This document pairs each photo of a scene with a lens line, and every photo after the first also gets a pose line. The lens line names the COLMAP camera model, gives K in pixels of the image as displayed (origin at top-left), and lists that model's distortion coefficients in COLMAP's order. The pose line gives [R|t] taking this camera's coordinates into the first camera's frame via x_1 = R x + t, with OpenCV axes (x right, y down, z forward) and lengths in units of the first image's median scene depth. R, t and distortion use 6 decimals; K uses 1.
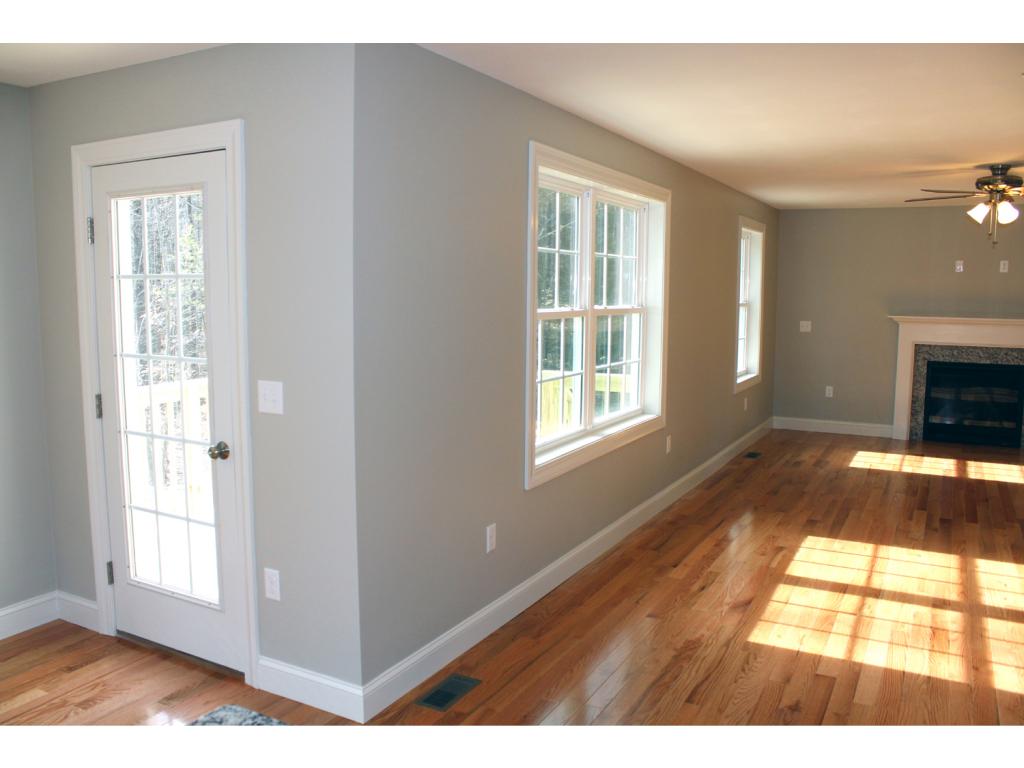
lens RADIAL K [[842.3, 0, 512.0], [0, 842.3, 384.0], [0, 0, 1]] dist [-0.159526, 0.141518]
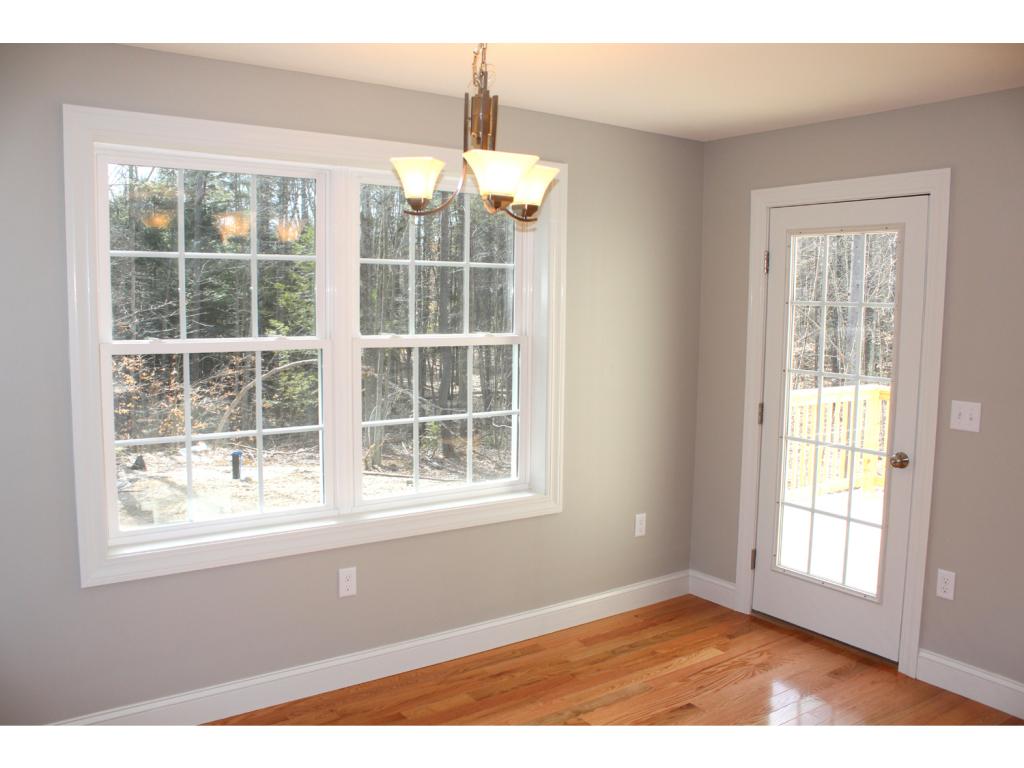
lens RADIAL K [[842.3, 0, 512.0], [0, 842.3, 384.0], [0, 0, 1]] dist [-0.159526, 0.141518]
pose [[0.898247, 0.050806, -0.436545, -0.323995], [-0.060482, 0.998135, -0.008284, 0.016803], [0.435310, 0.033844, 0.899644, -0.221852]]
